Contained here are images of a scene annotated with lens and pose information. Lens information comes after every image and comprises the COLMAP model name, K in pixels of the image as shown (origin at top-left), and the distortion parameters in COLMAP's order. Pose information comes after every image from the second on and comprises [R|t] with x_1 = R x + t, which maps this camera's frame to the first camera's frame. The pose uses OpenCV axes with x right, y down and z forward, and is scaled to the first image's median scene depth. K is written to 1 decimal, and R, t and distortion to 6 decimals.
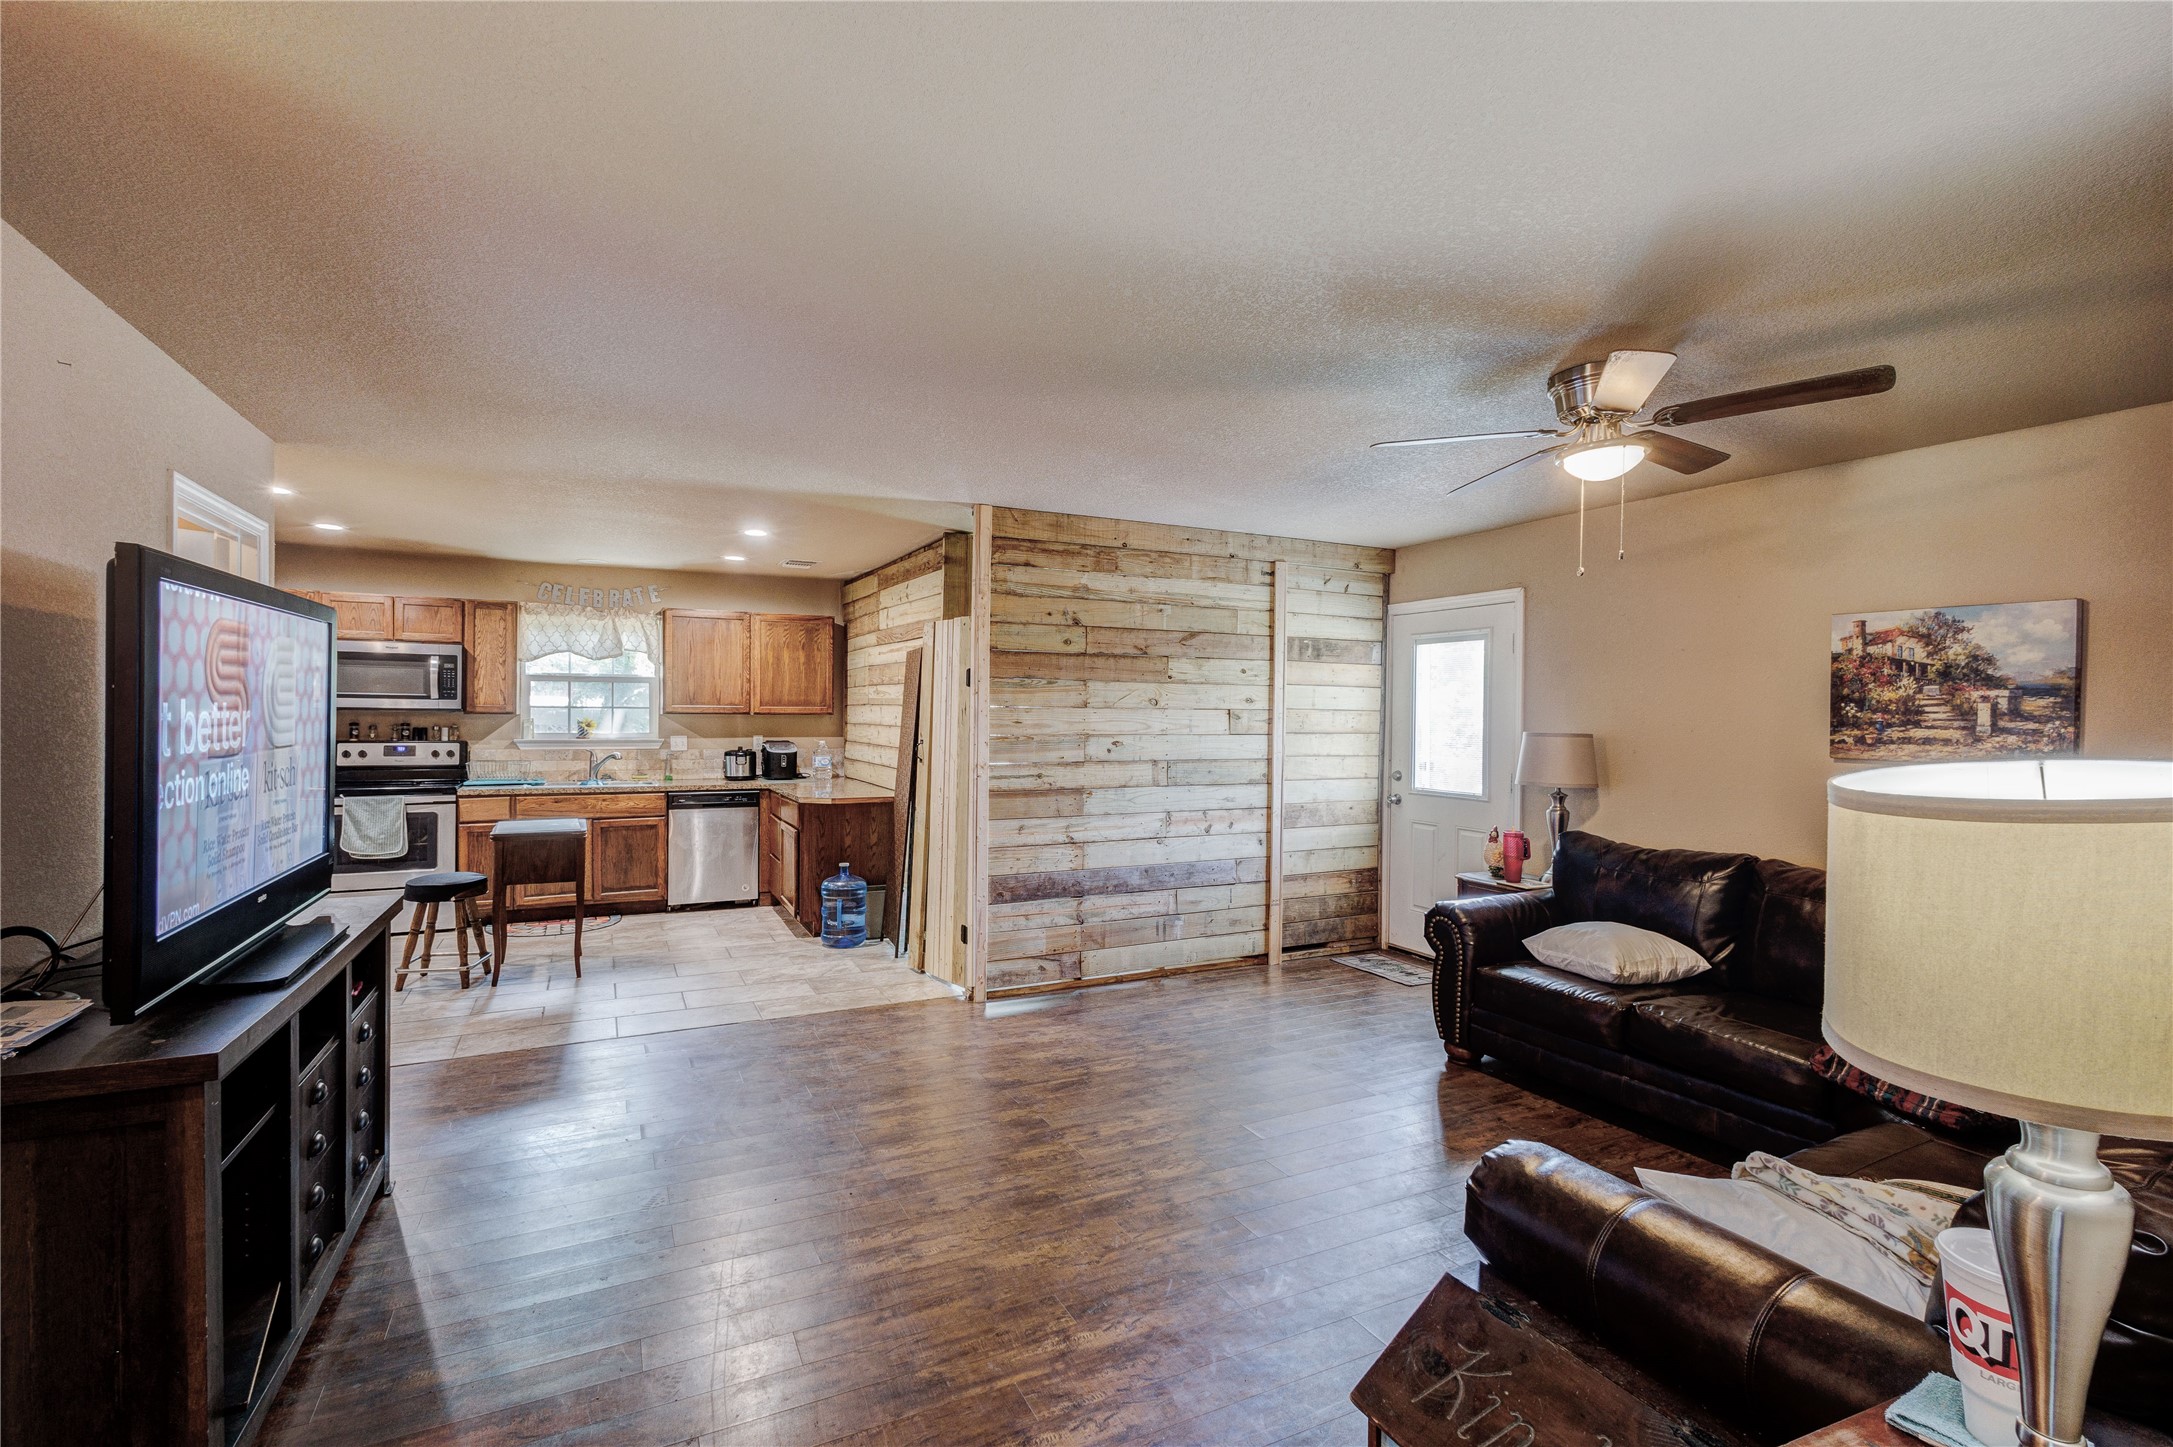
lens RADIAL K [[996.4, 0, 1089.6], [0, 996.4, 725.8], [0, 0, 1]] dist [0.008069, -0.001927]
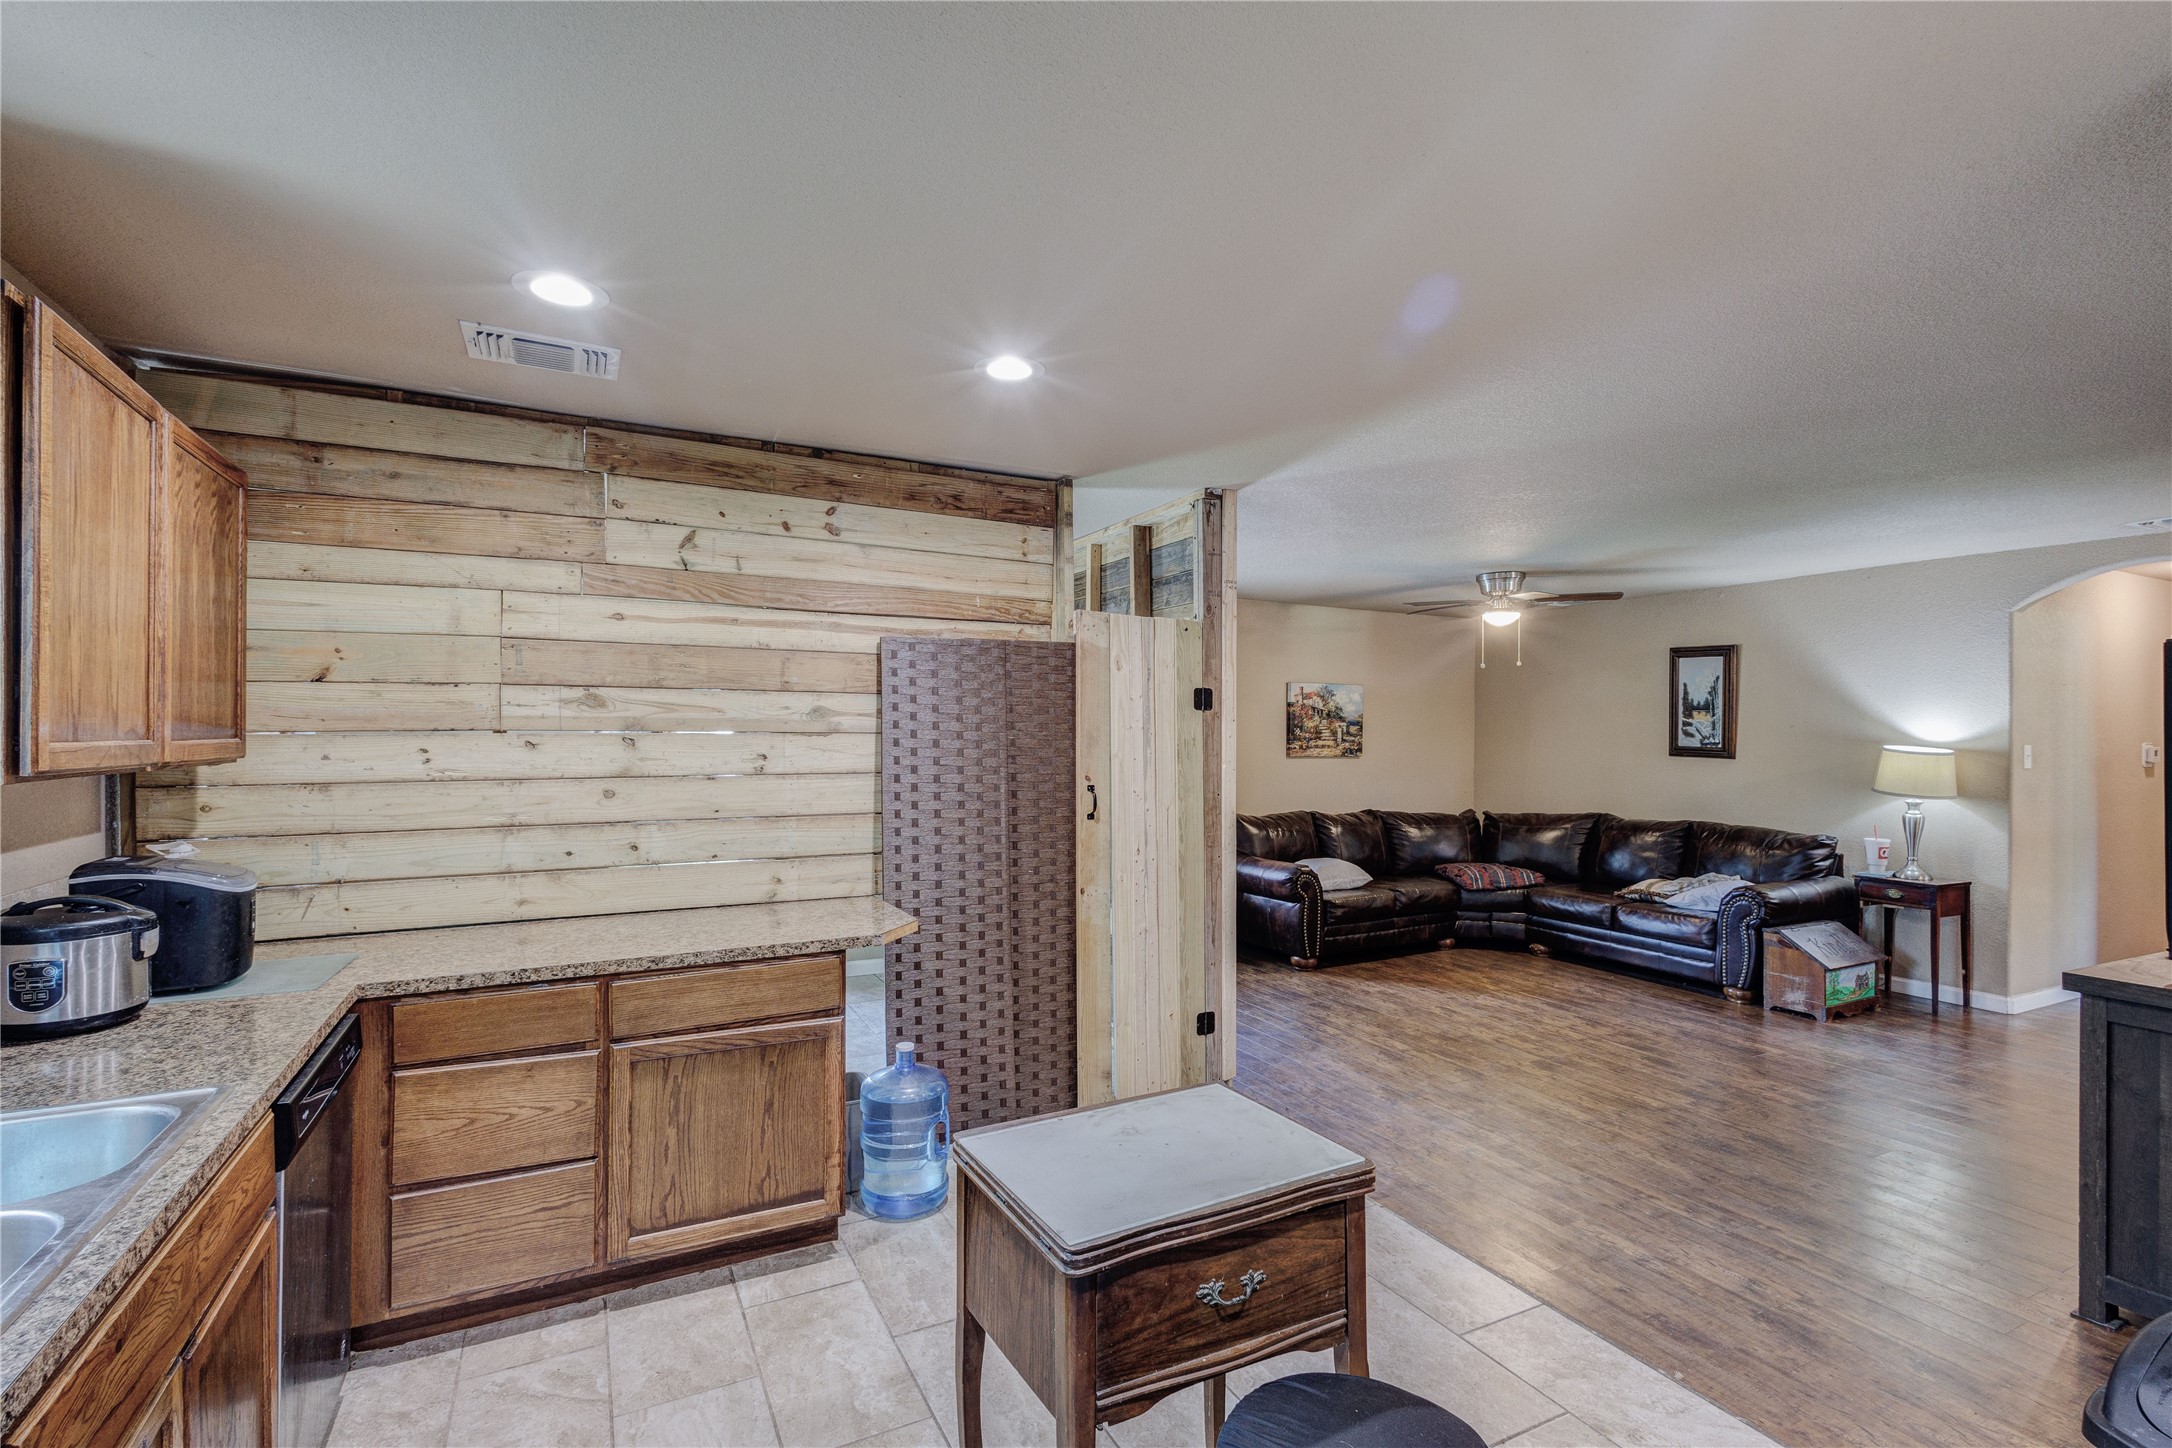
lens RADIAL K [[995.9, 0, 1091.0], [0, 995.9, 732.2], [0, 0, 1]] dist [0.008069, -0.001927]
pose [[-0.012247, -0.010892, 0.999866, -0.827052], [0.012237, 0.999864, 0.011041, -0.028724], [-0.999850, 0.012371, -0.012112, 0.994570]]
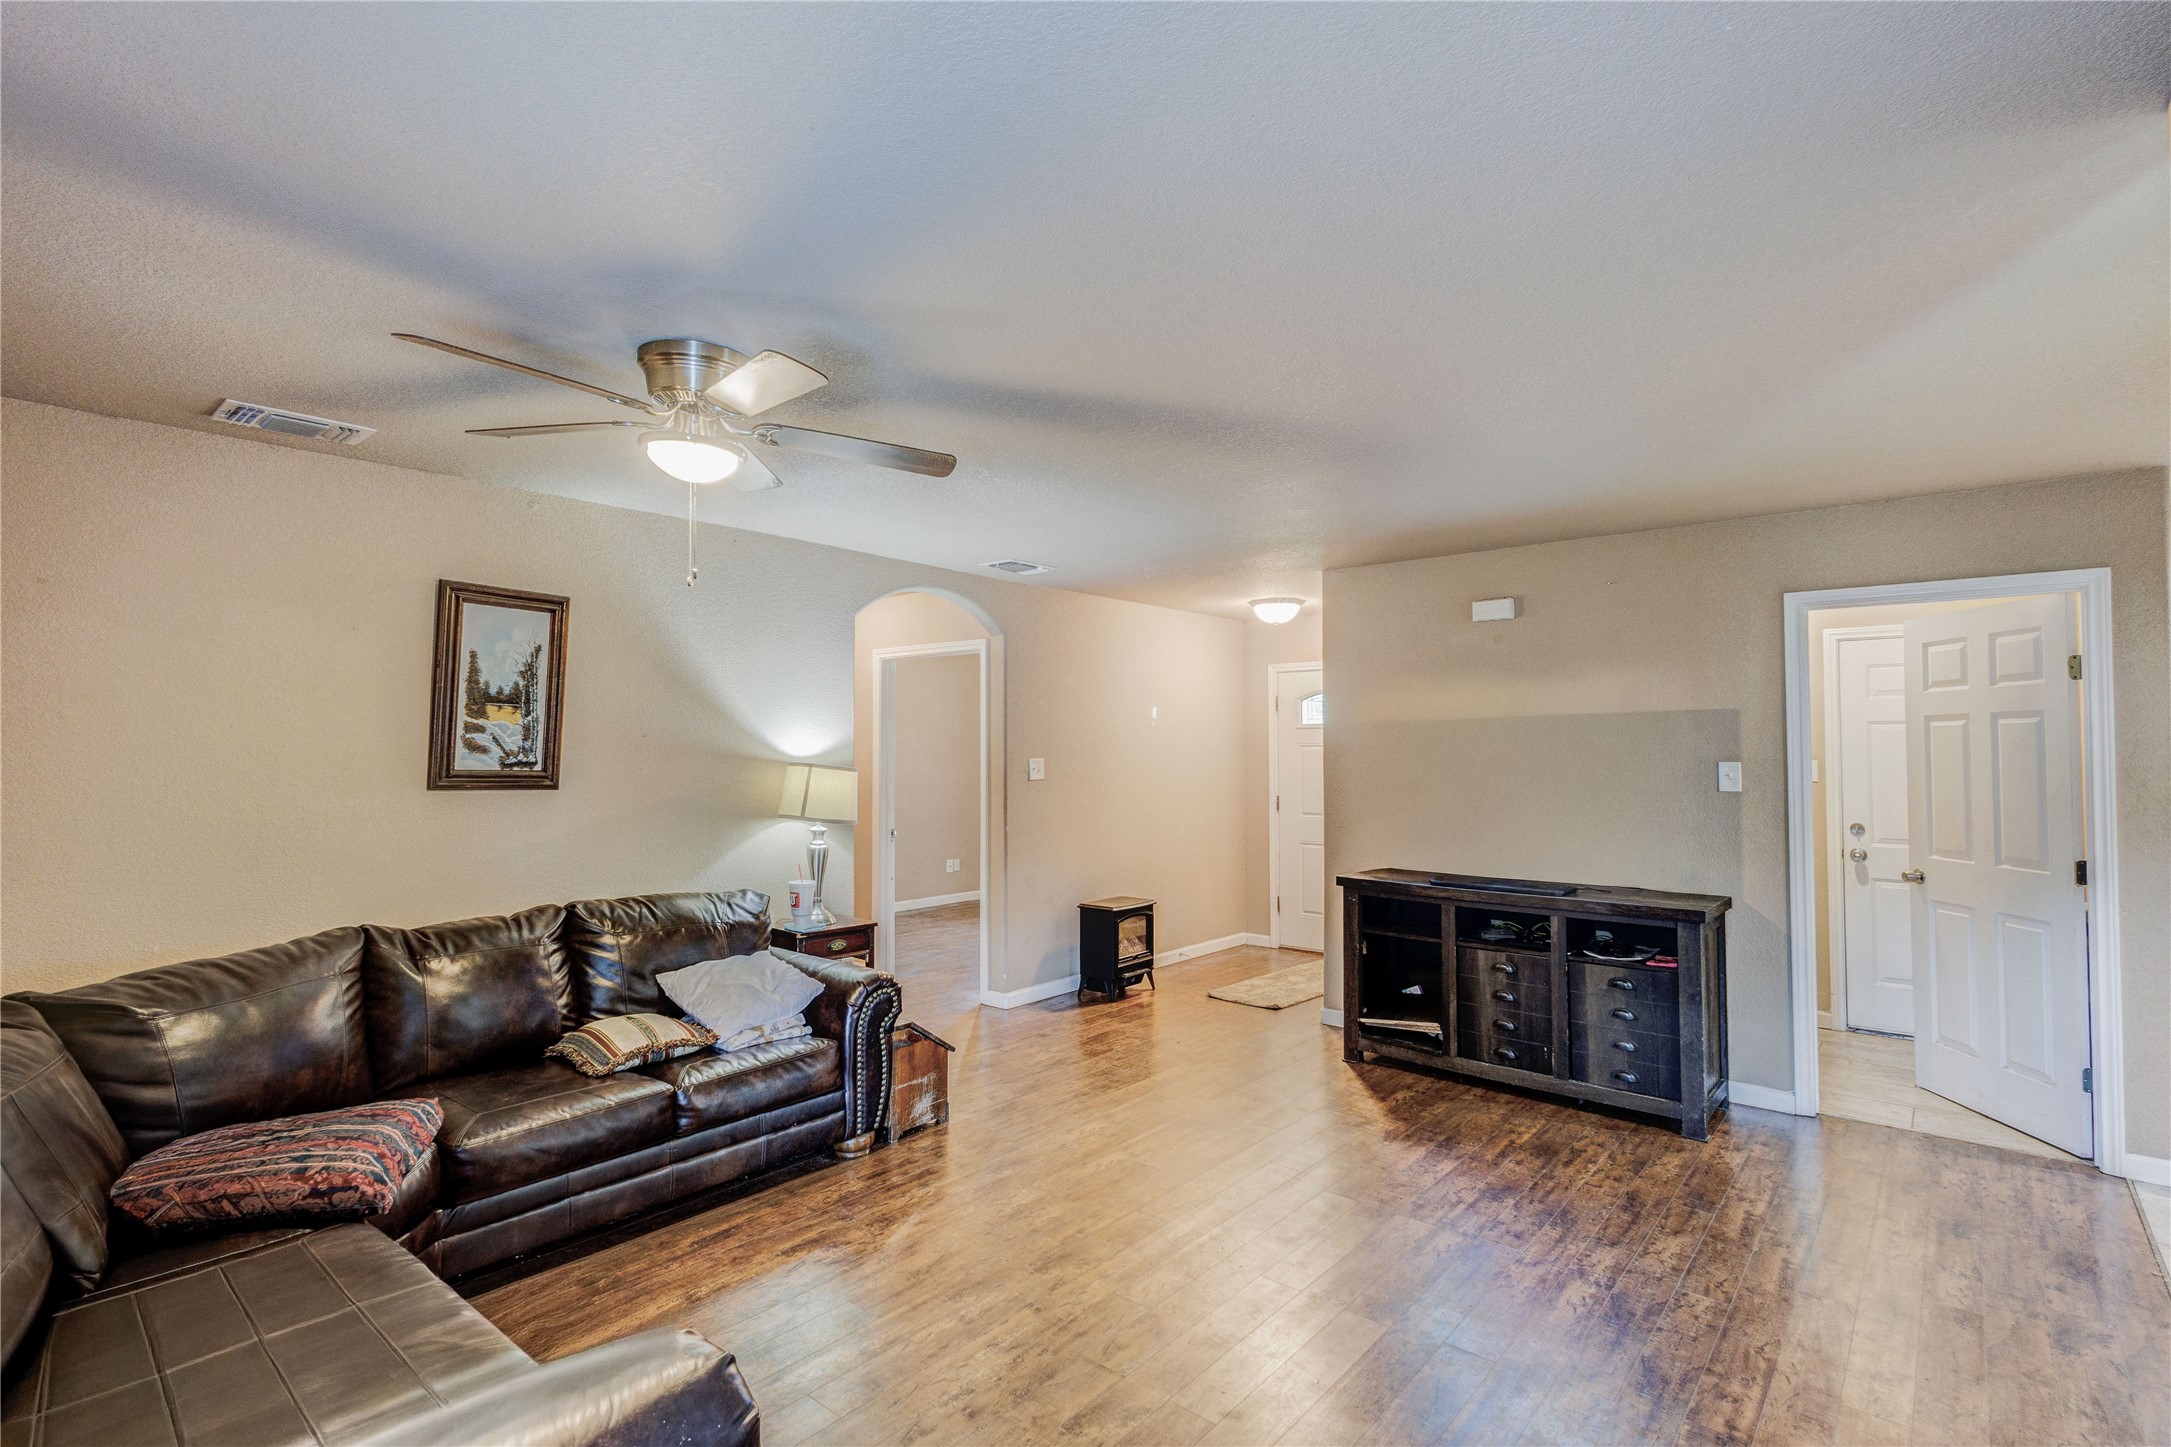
lens RADIAL K [[995.5, 0, 1093.5], [0, 995.5, 718.1], [0, 0, 1]] dist [0.008069, -0.001927]
pose [[-0.918110, -0.026766, -0.395421, 0.298281], [-0.018533, 0.999525, -0.024625, -0.014068], [0.395893, -0.015280, -0.918170, 1.007962]]
